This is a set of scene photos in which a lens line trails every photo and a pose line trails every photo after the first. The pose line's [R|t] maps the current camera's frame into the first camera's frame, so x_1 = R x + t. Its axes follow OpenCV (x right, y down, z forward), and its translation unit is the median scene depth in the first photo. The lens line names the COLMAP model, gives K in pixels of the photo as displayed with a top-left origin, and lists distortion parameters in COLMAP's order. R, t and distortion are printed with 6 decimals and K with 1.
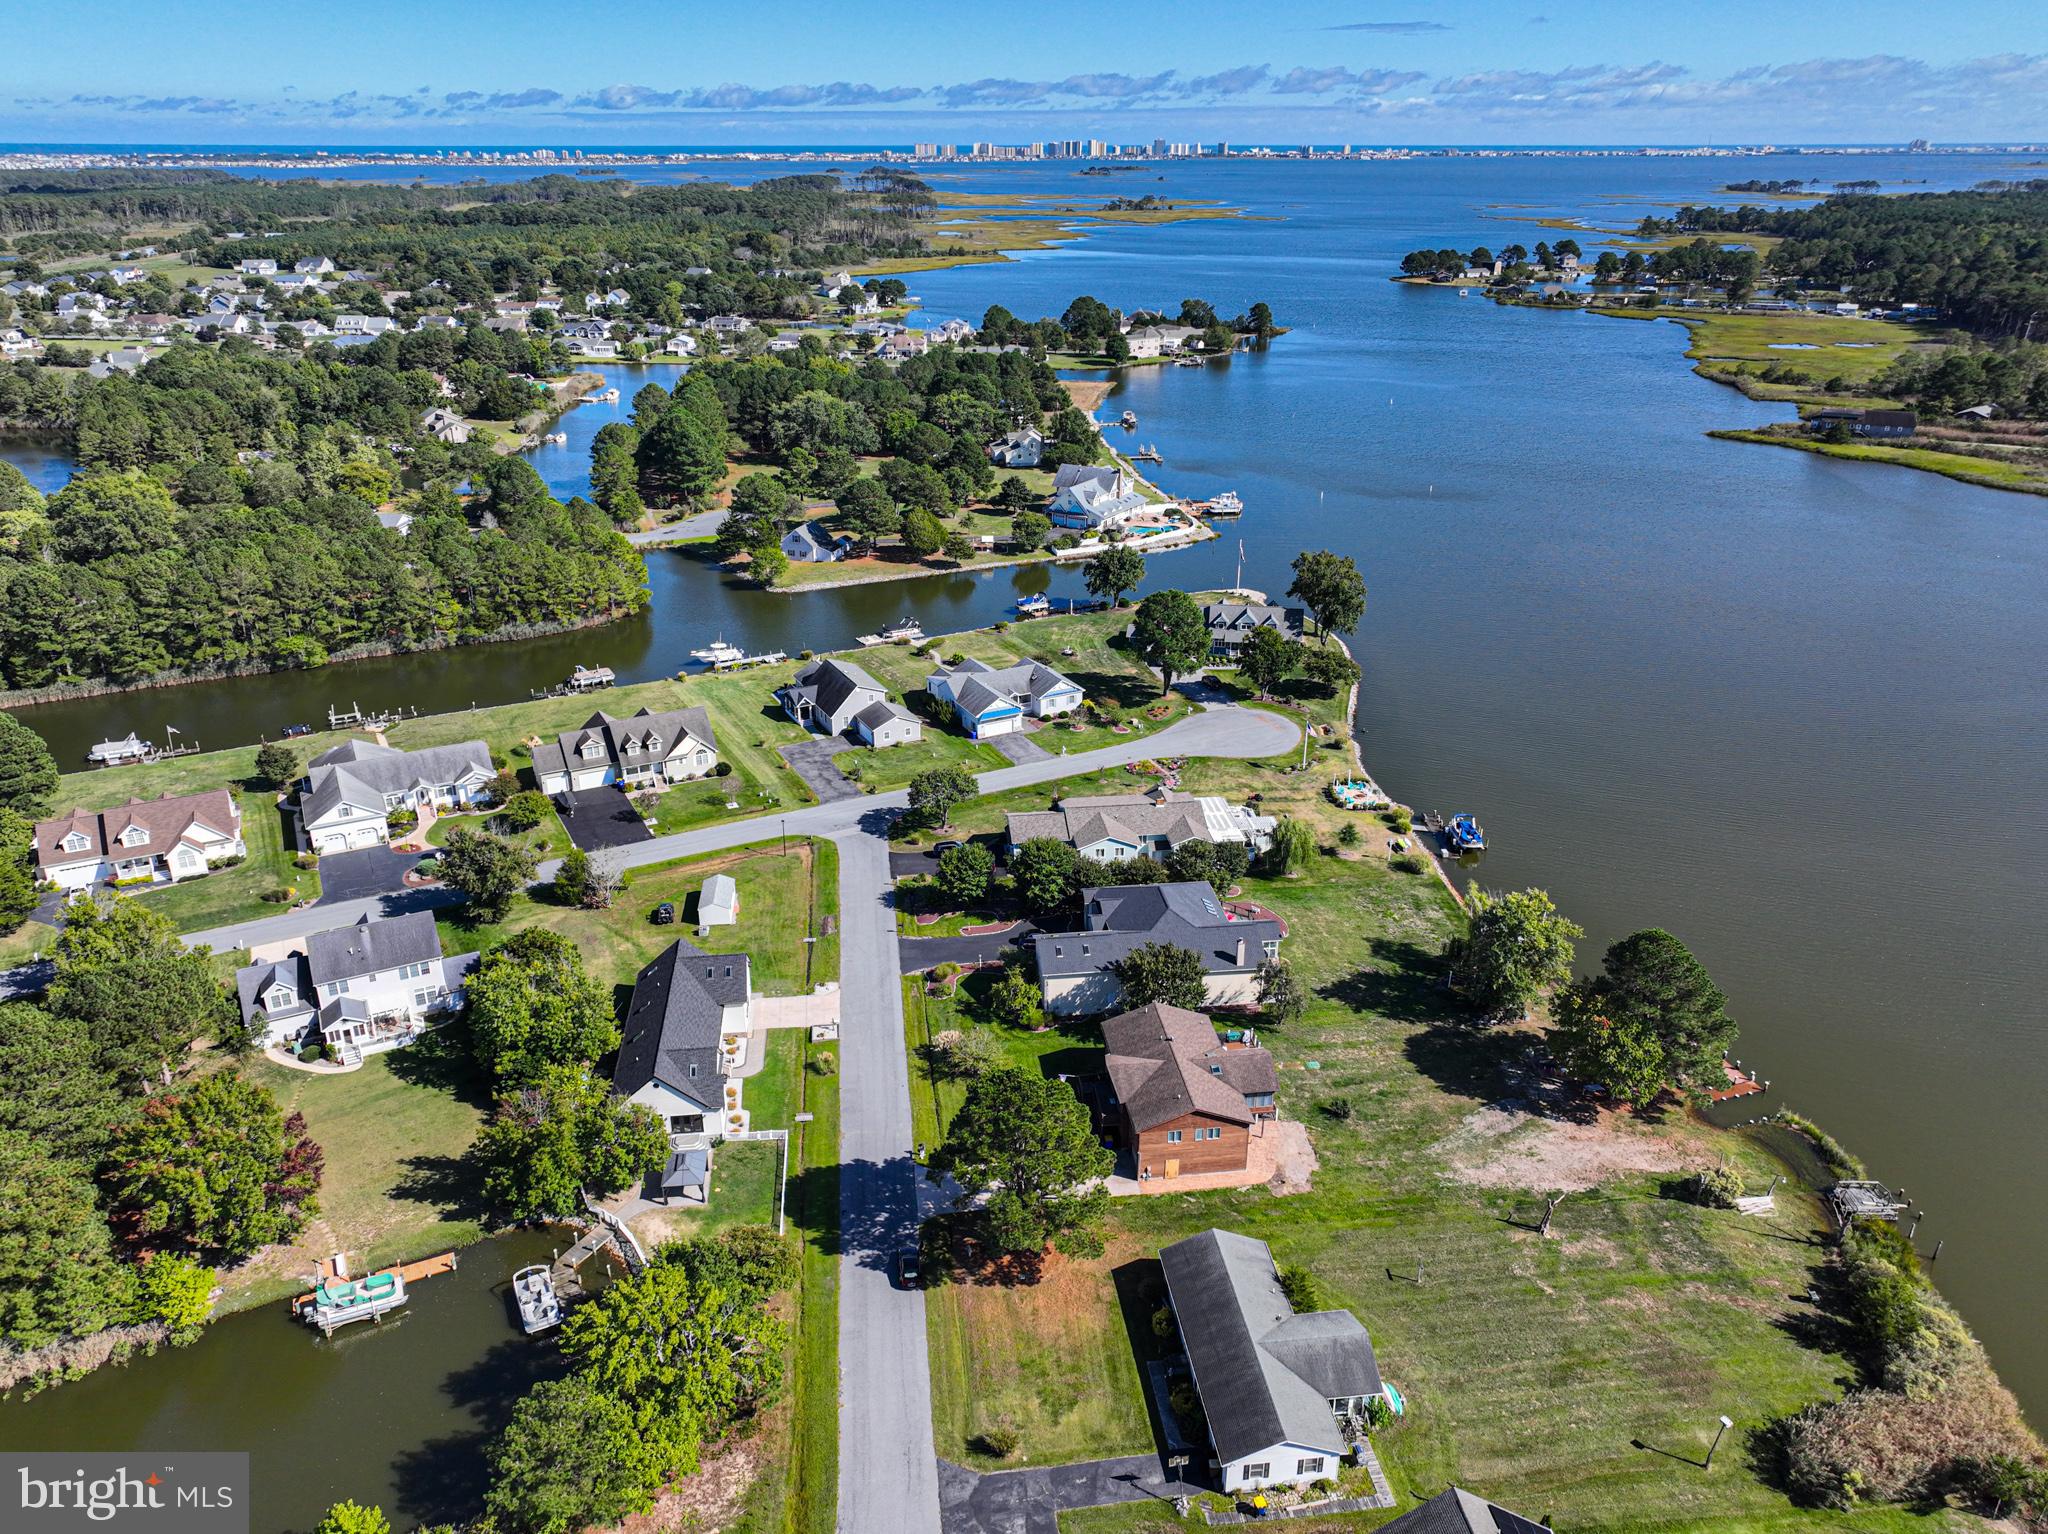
lens RADIAL K [[1464.3, 0, 1026.2], [0, 1464.3, 768.1], [0, 0, 1]] dist [-0.003726, 0.022244]
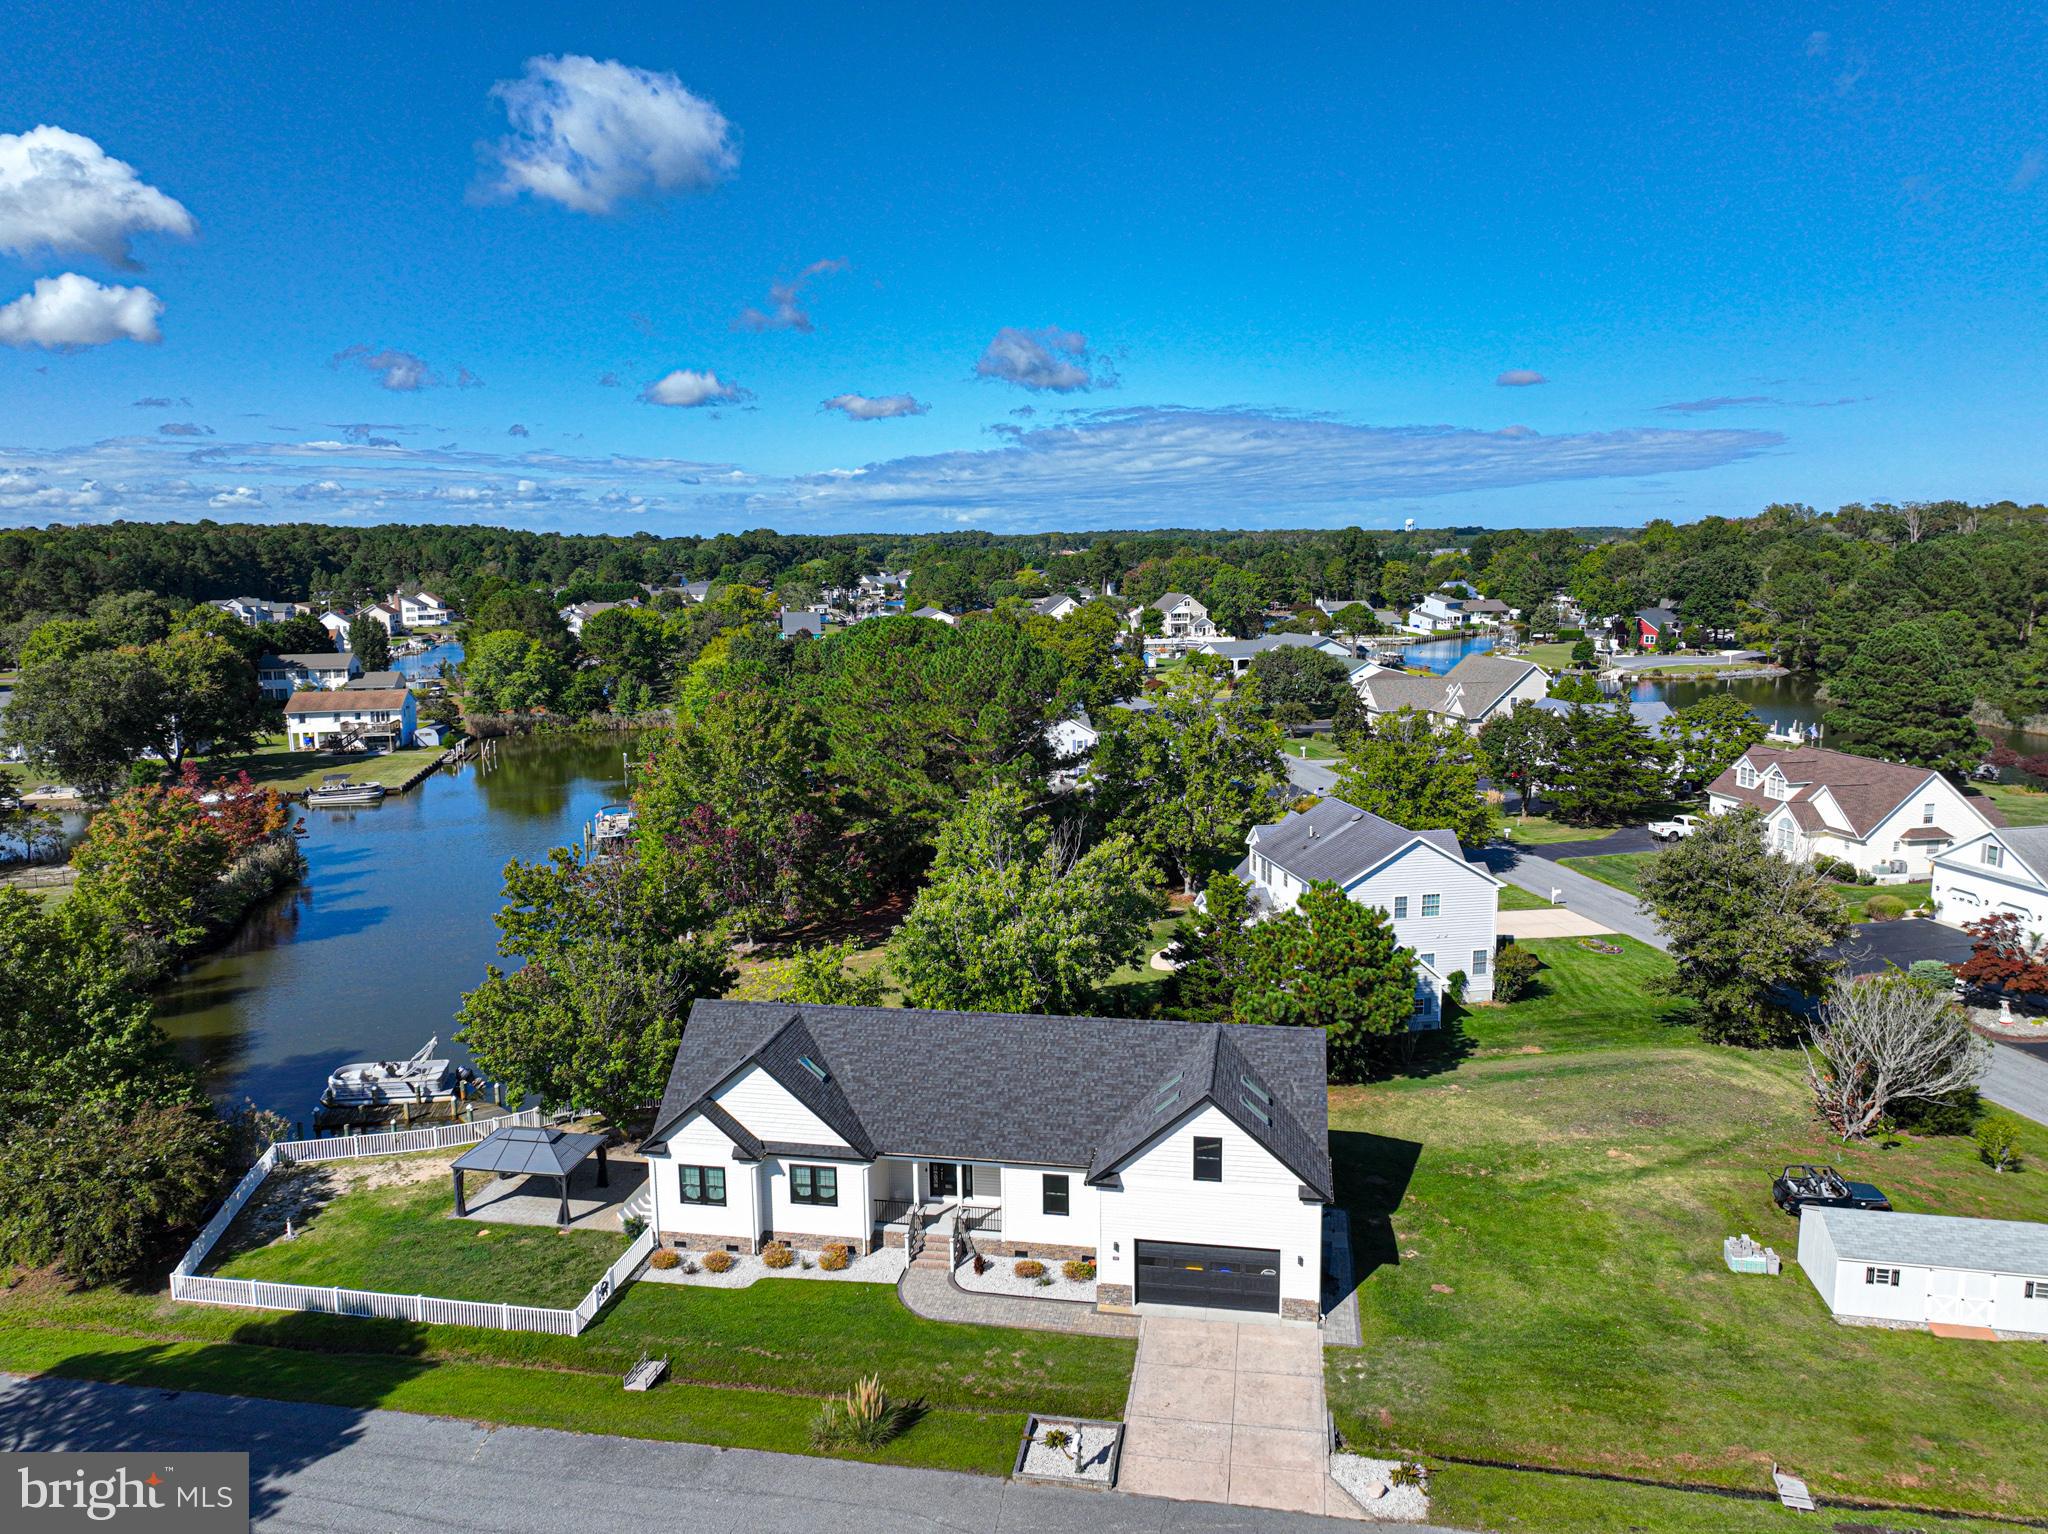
lens RADIAL K [[1444.5, 0, 1027.0], [0, 1444.5, 766.3], [0, 0, 1]] dist [-0.005718, 0.025166]
pose [[-0.294495, 0.151061, -0.943638, 0.076365], [-0.365898, 0.894361, 0.257364, -0.002797], [0.882831, 0.421068, -0.208112, 0.719959]]
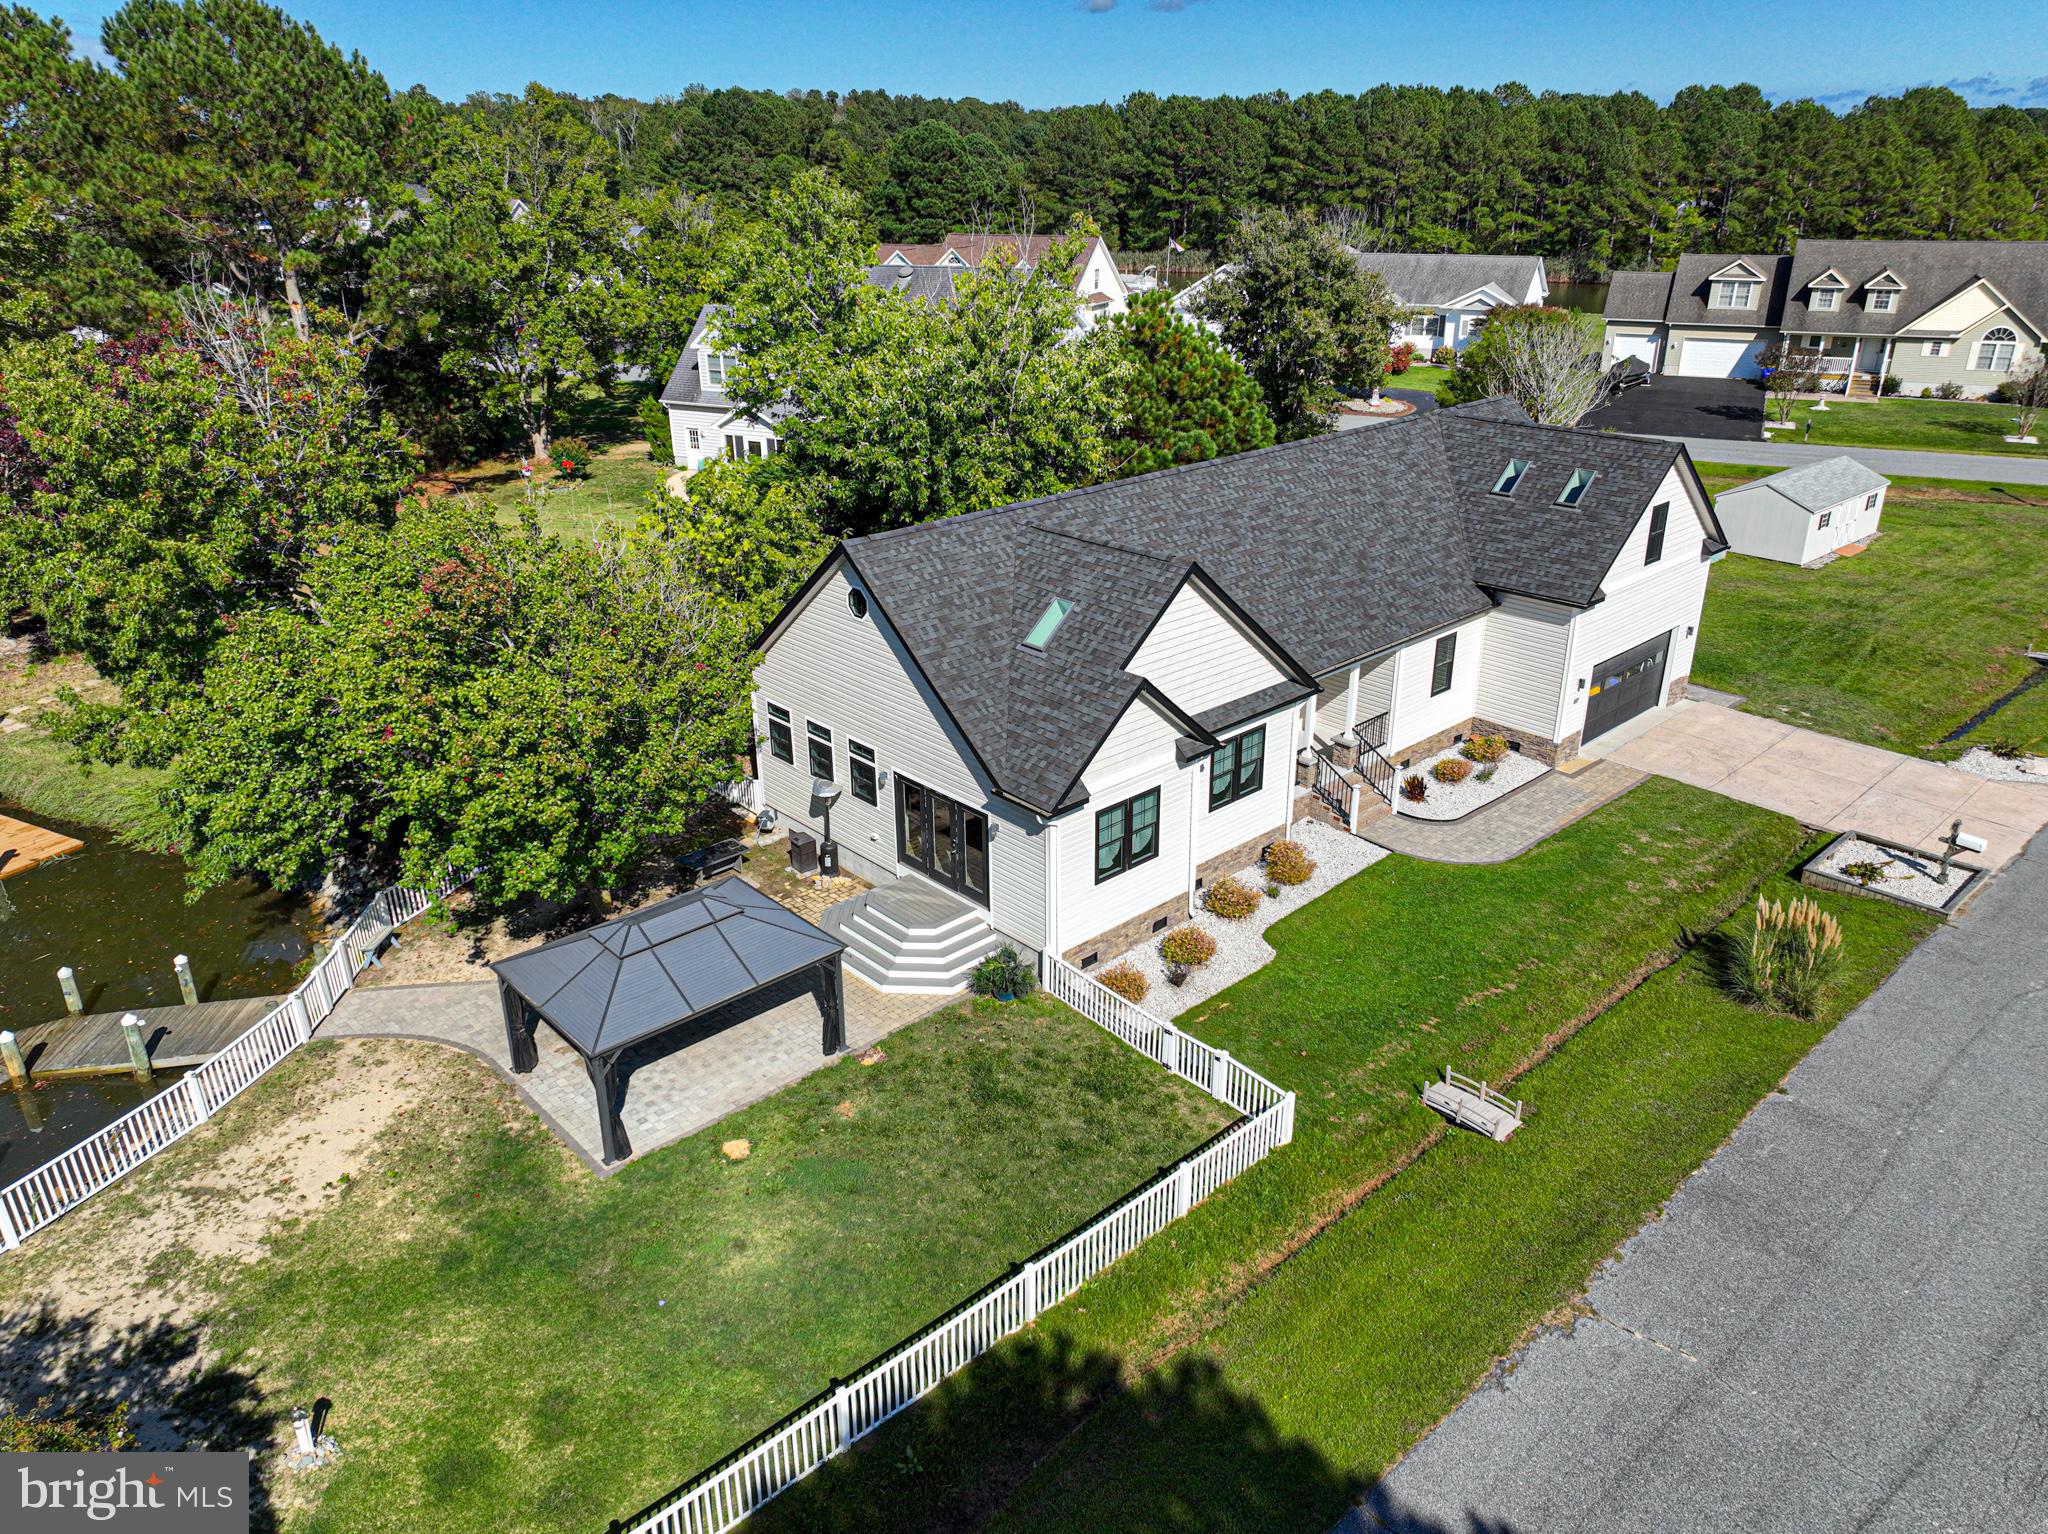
lens RADIAL K [[1437.6, 0, 1025.2], [0, 1437.6, 767.8], [0, 0, 1]] dist [-0.007700, 0.026681]
pose [[0.586083, 0.313818, -0.747010, -0.042841], [-0.308415, 0.938952, 0.152479, 0.125387], [0.749257, 0.141024, 0.647090, 0.554778]]
